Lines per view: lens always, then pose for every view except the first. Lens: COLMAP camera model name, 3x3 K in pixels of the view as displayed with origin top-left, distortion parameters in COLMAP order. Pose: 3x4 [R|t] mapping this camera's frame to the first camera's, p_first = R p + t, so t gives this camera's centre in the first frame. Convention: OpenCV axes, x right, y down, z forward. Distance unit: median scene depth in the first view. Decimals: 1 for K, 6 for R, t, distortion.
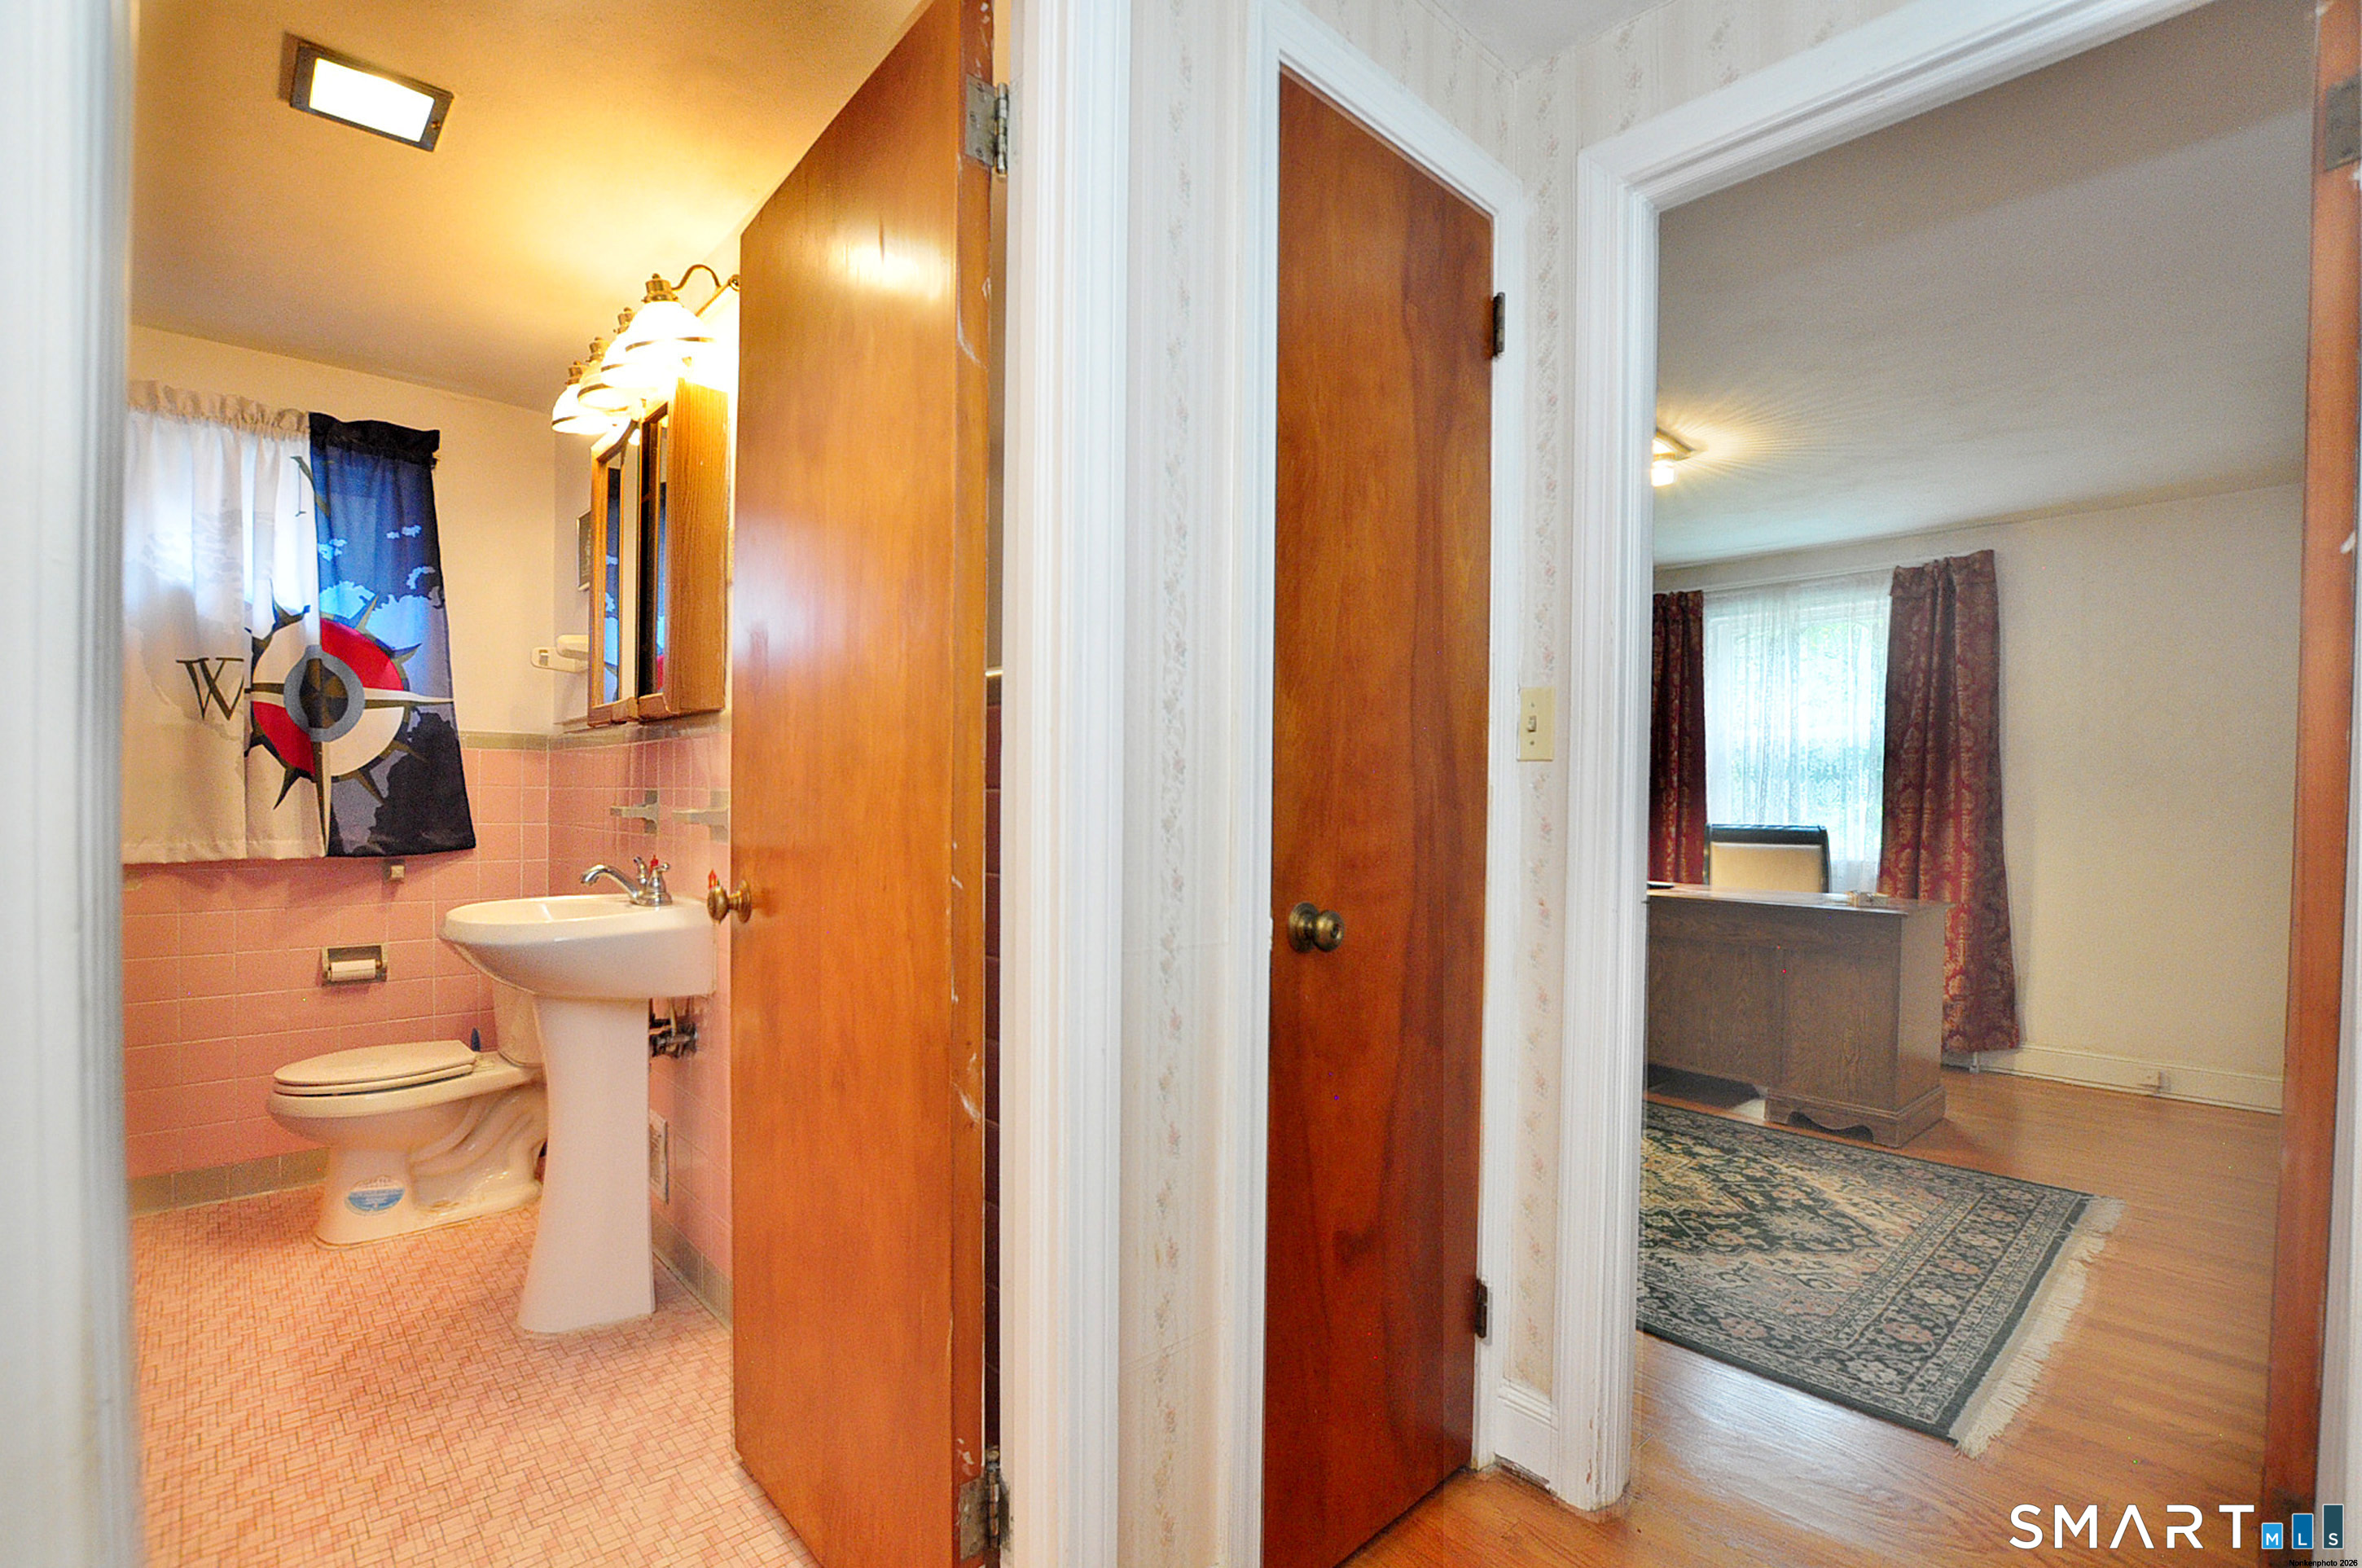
lens RADIAL K [[1076.6, 0, 1184.4], [0, 1076.6, 804.7], [0, 0, 1]] dist [-0.023479, 0.000190]
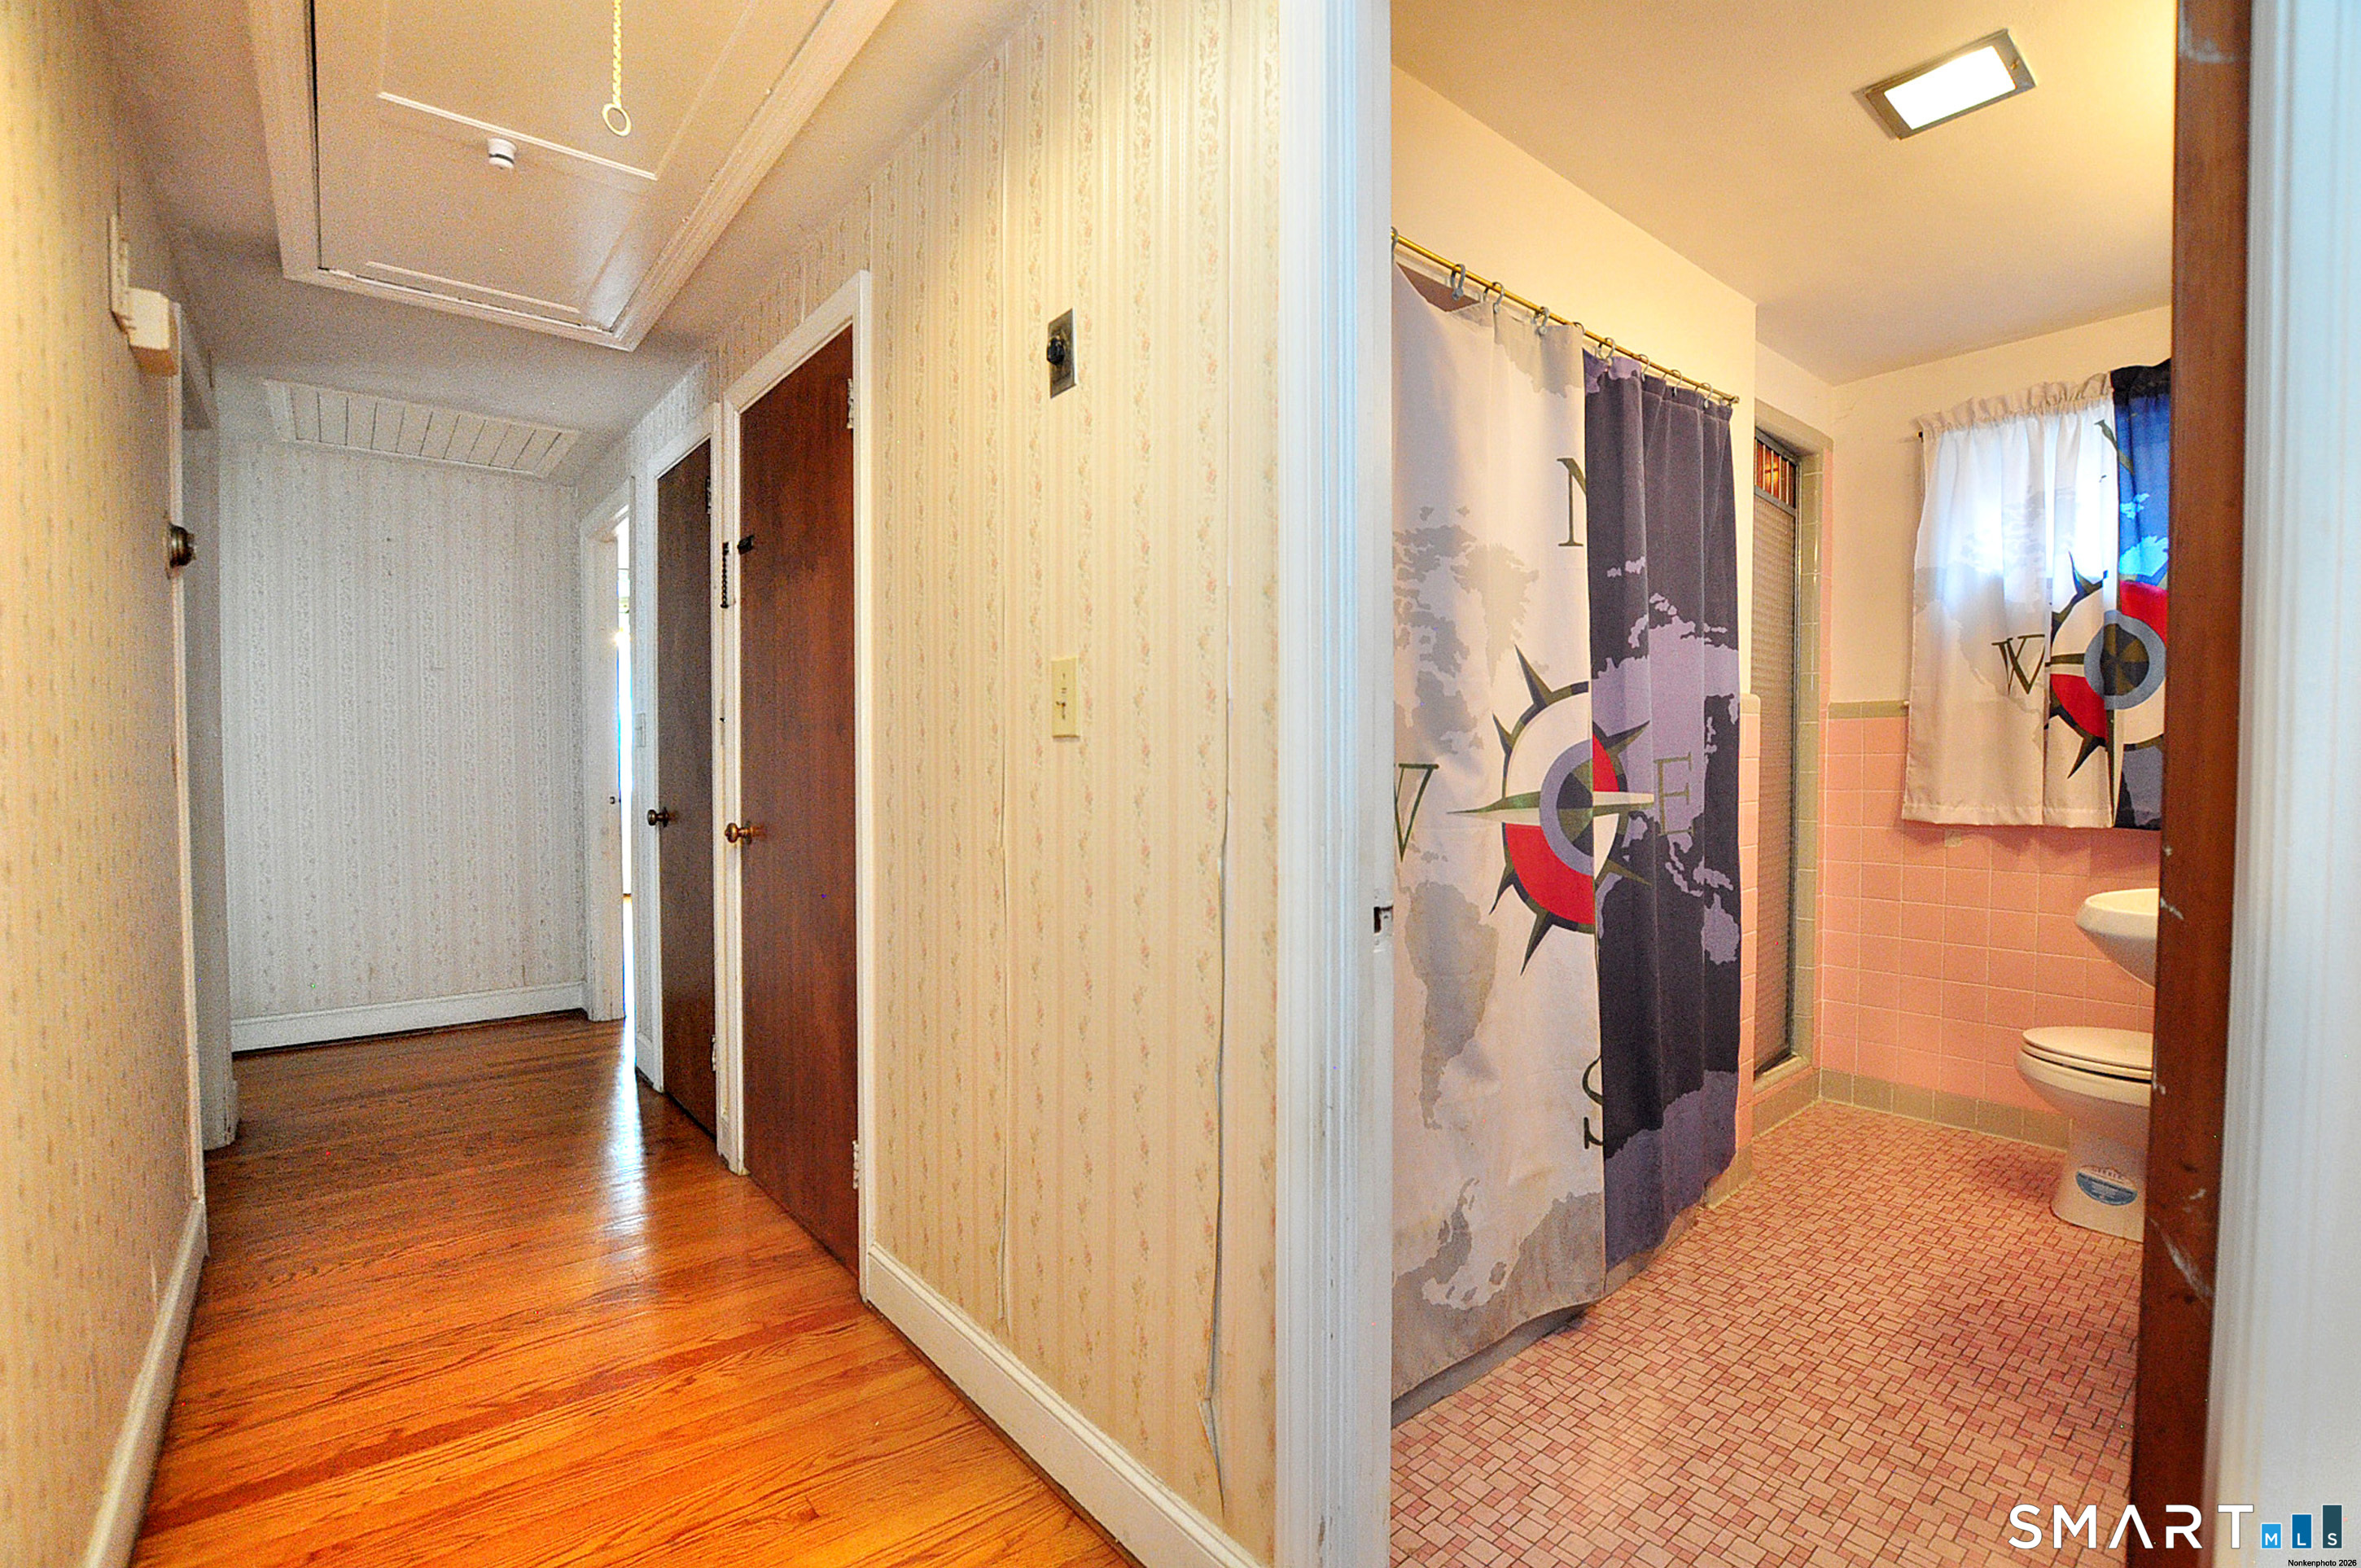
lens RADIAL K [[1051.1, 0, 1180.5], [0, 1051.1, 784.0], [0, 0, 1]] dist [-0.000535, 0.000124]
pose [[-0.043918, 0.016842, -0.998893, 0.188521], [-0.003365, 0.999850, 0.017006, -0.004408], [0.999029, 0.004108, -0.043855, 0.190488]]
